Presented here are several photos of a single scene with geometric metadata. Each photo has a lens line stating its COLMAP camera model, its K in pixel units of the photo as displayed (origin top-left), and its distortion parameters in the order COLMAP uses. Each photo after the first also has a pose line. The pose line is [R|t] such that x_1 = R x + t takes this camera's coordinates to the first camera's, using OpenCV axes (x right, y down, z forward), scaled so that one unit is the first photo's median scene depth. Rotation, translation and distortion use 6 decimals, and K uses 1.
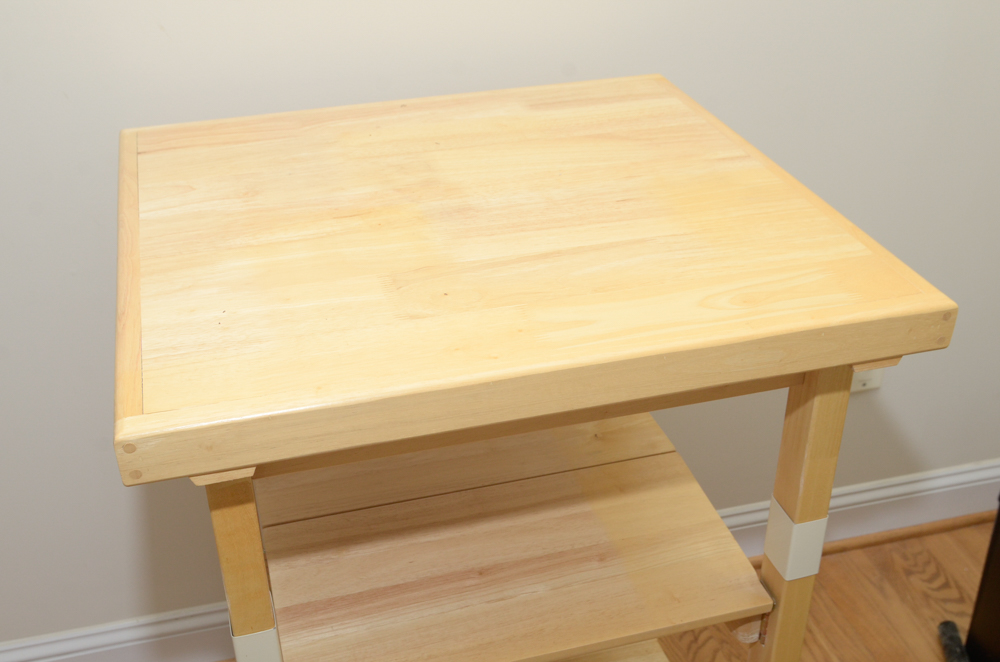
lens RADIAL K [[1116.8, 0, 500.0], [0, 1116.8, 331.0], [0, 0, 1]] dist [-0.030200, 0.005724]
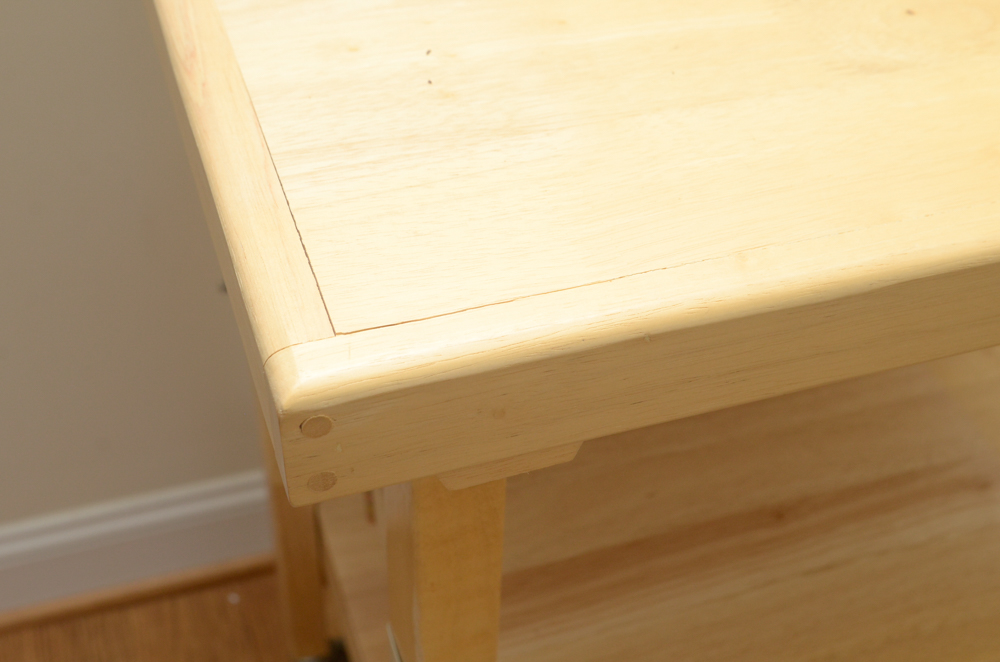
lens RADIAL K [[1440.9, 0, 501.3], [0, 1440.9, 345.9], [0, 0, 1]] dist [0.003269, -0.026664]
pose [[0.998384, -0.005223, 0.056582, -0.190973], [-0.007754, 0.973928, 0.226726, -0.025204], [-0.056291, -0.226798, 0.972314, 0.326050]]
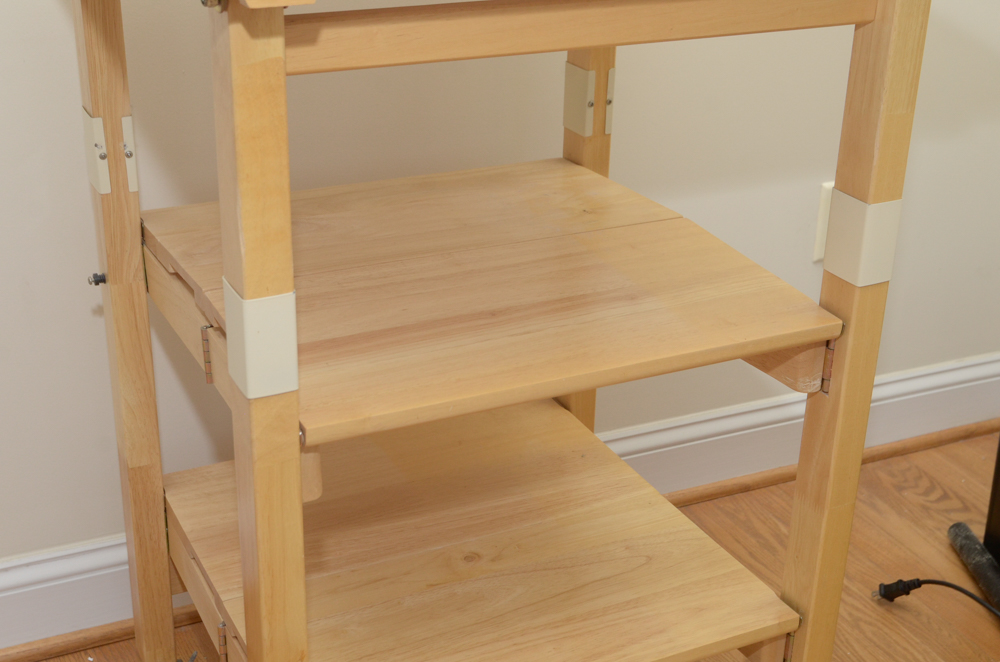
lens RADIAL K [[1440.9, 0, 501.3], [0, 1440.9, 345.9], [0, 0, 1]] dist [0.003269, -0.026664]
pose [[0.981636, -0.049283, 0.184287, -0.201076], [0.067795, 0.993115, -0.095533, 0.333510], [-0.178310, 0.106272, 0.978219, -0.018710]]
